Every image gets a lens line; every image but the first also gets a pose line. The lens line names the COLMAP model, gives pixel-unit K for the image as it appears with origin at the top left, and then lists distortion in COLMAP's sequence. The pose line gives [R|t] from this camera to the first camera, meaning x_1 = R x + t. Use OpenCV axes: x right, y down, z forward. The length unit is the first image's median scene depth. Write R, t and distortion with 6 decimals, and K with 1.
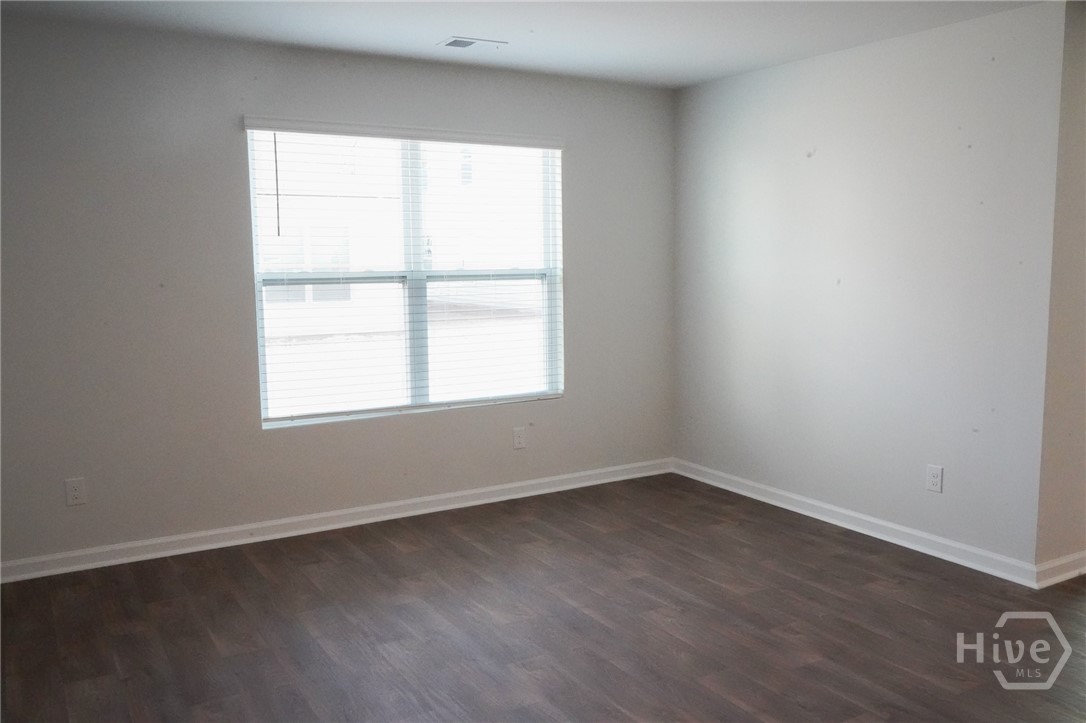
lens RADIAL K [[873.4, 0, 543.0], [0, 873.4, 361.5], [0, 0, 1]] dist [0.002586, 0.005530]
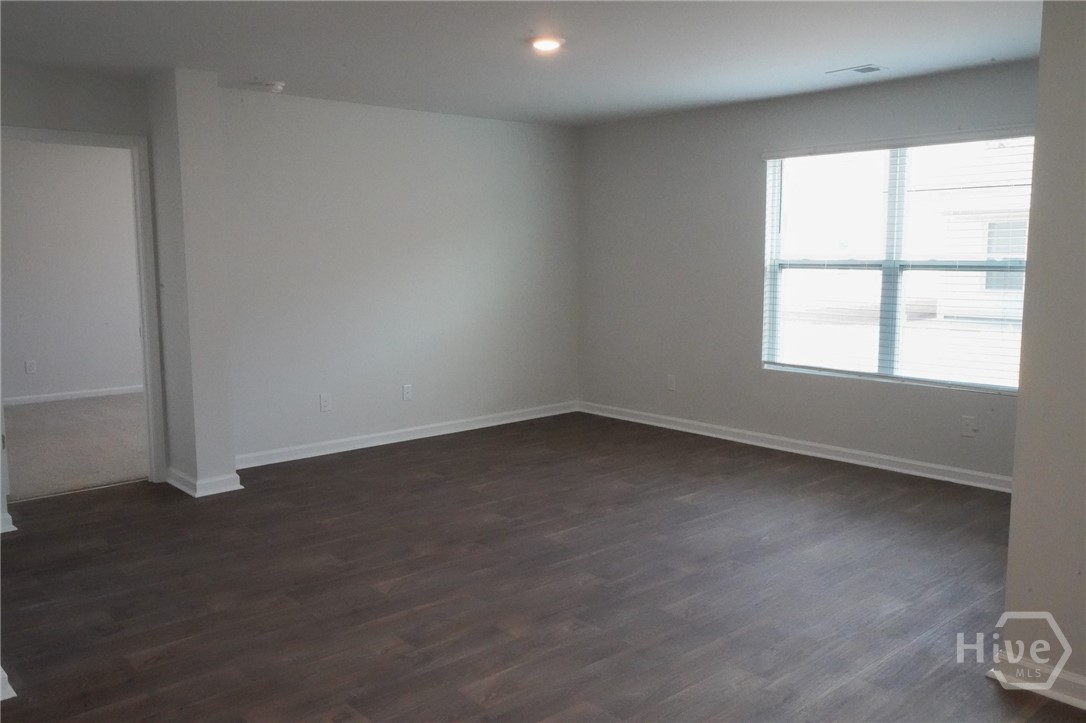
lens RADIAL K [[873.4, 0, 543.0], [0, 873.4, 361.5], [0, 0, 1]] dist [0.002586, 0.005530]
pose [[0.207192, 0.132883, -0.969234, 0.910714], [-0.111344, 0.987498, 0.111585, -0.048924], [0.971943, 0.084799, 0.219397, 0.302875]]
